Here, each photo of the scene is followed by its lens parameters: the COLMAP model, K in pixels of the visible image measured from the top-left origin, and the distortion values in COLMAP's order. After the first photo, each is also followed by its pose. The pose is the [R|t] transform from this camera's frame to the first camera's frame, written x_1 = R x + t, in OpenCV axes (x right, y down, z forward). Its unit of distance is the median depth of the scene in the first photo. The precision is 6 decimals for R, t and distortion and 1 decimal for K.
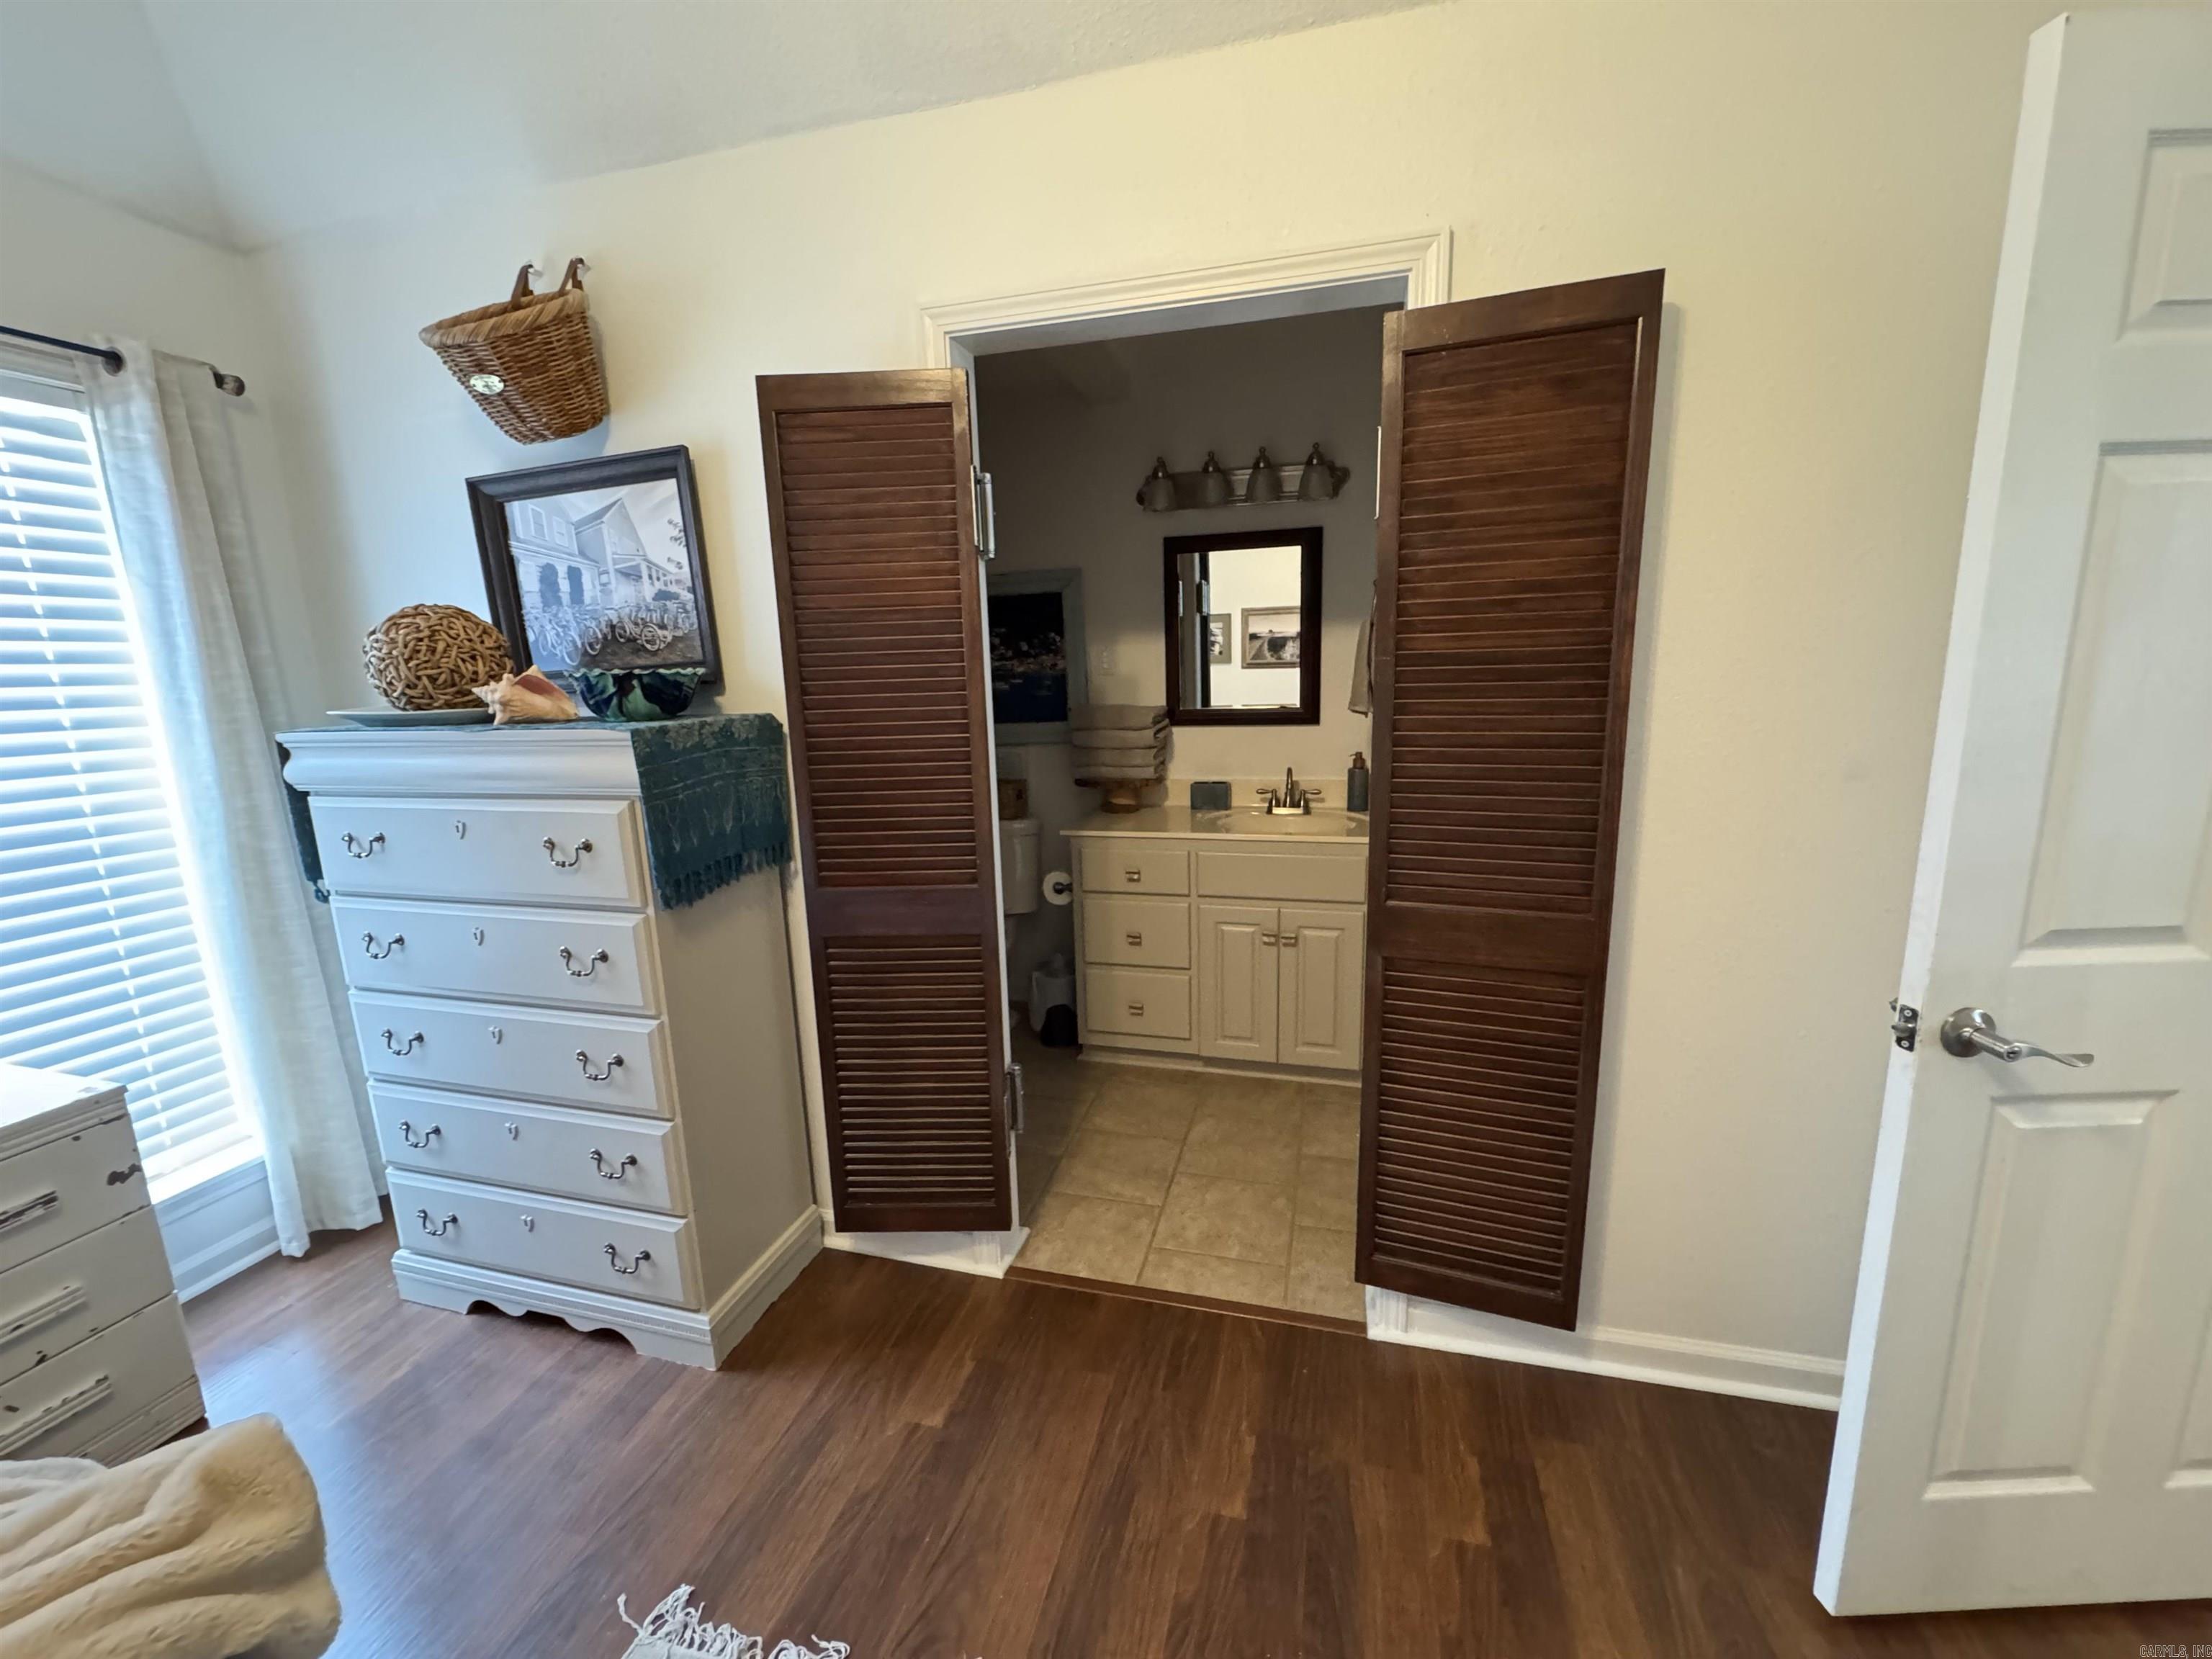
lens RADIAL K [[889.4, 0, 1104.1], [0, 889.4, 831.2], [0, 0, 1]] dist [-0.003014, -0.000233]
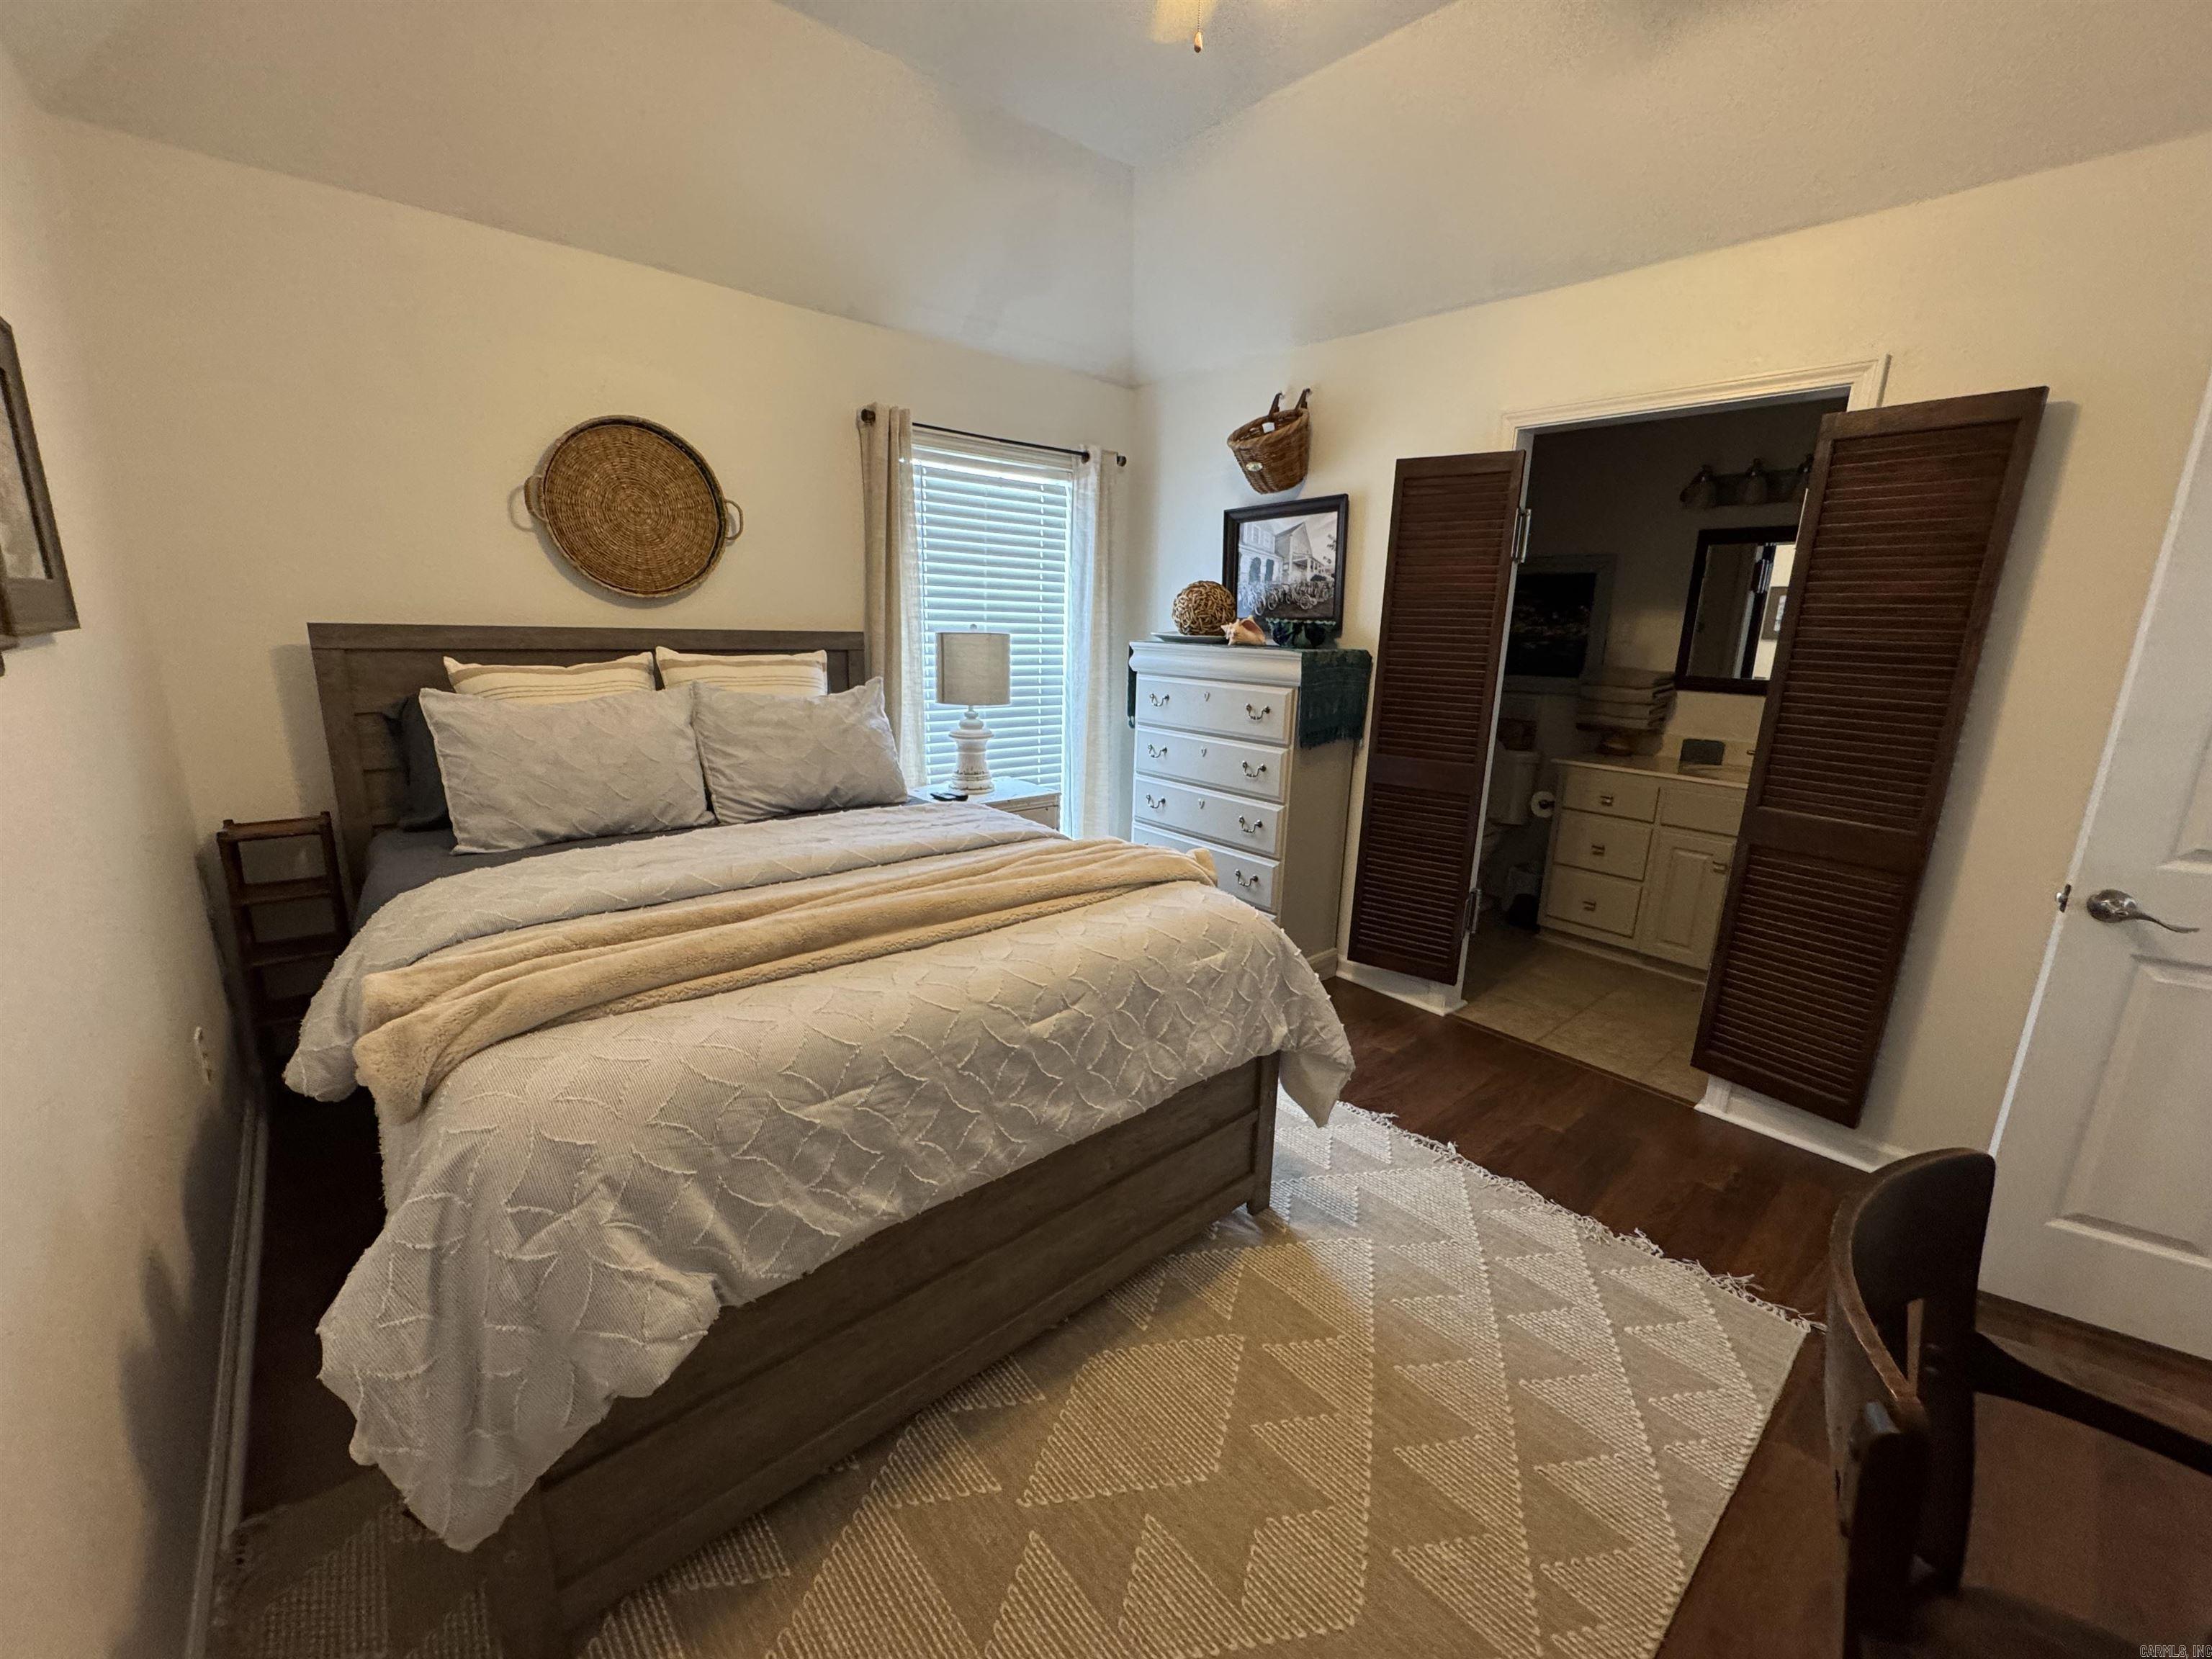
lens RADIAL K [[889.4, 0, 1103.0], [0, 889.4, 830.5], [0, 0, 1]] dist [-0.003014, -0.000233]
pose [[0.832684, 0.179521, -0.523841, 0.166611], [-0.152200, 0.983754, 0.095201, 0.127139], [0.532421, 0.000456, 0.846480, -0.741814]]
